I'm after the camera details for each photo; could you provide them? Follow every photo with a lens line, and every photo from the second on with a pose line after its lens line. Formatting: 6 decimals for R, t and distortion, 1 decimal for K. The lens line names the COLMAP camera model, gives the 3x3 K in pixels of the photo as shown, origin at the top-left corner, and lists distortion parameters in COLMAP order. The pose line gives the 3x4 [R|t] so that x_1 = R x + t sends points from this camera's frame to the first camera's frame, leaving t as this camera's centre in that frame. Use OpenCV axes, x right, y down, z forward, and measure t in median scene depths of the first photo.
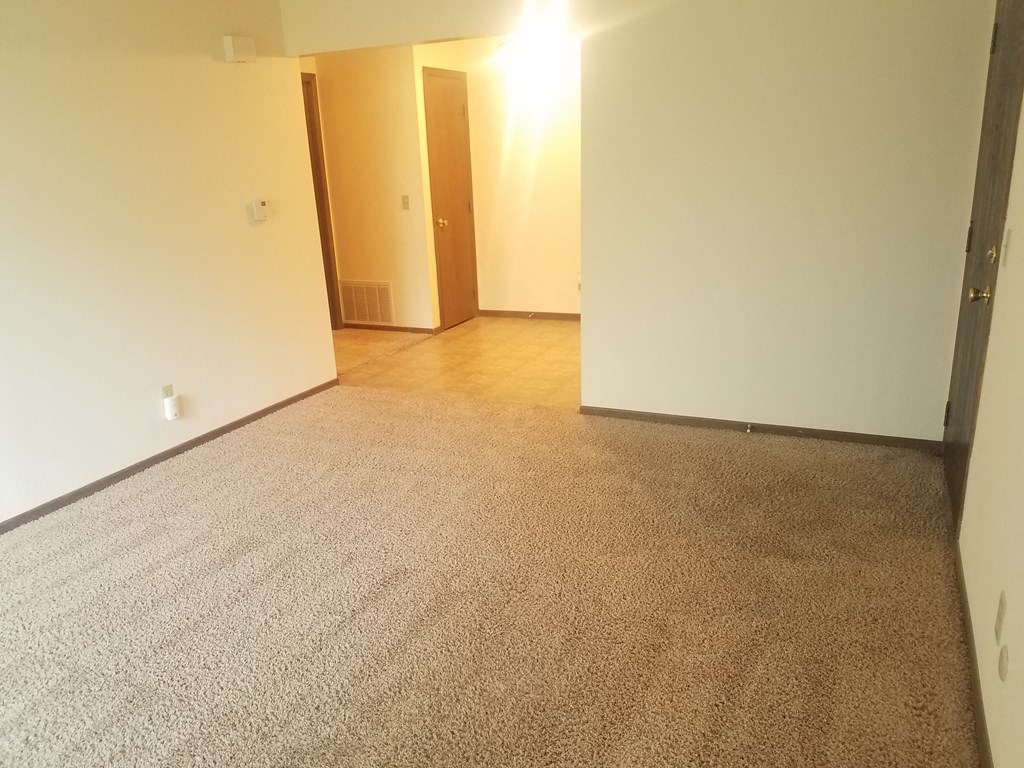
lens RADIAL K [[810.2, 0, 512.0], [0, 810.2, 384.0], [0, 0, 1]] dist [0.199041, -0.288275]
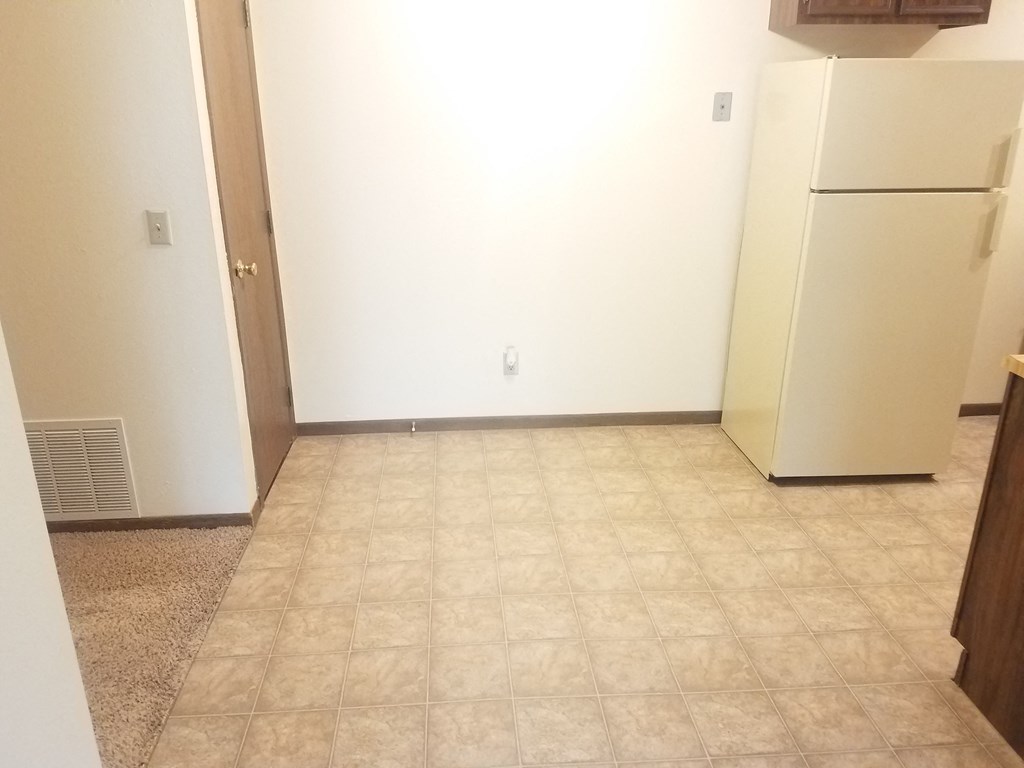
lens RADIAL K [[810.2, 0, 512.0], [0, 810.2, 384.0], [0, 0, 1]] dist [0.199041, -0.288275]
pose [[0.869898, -0.126605, 0.476707, -0.177345], [0.097528, 0.991564, 0.085372, -0.158837], [-0.483494, -0.027772, 0.874907, 0.539703]]
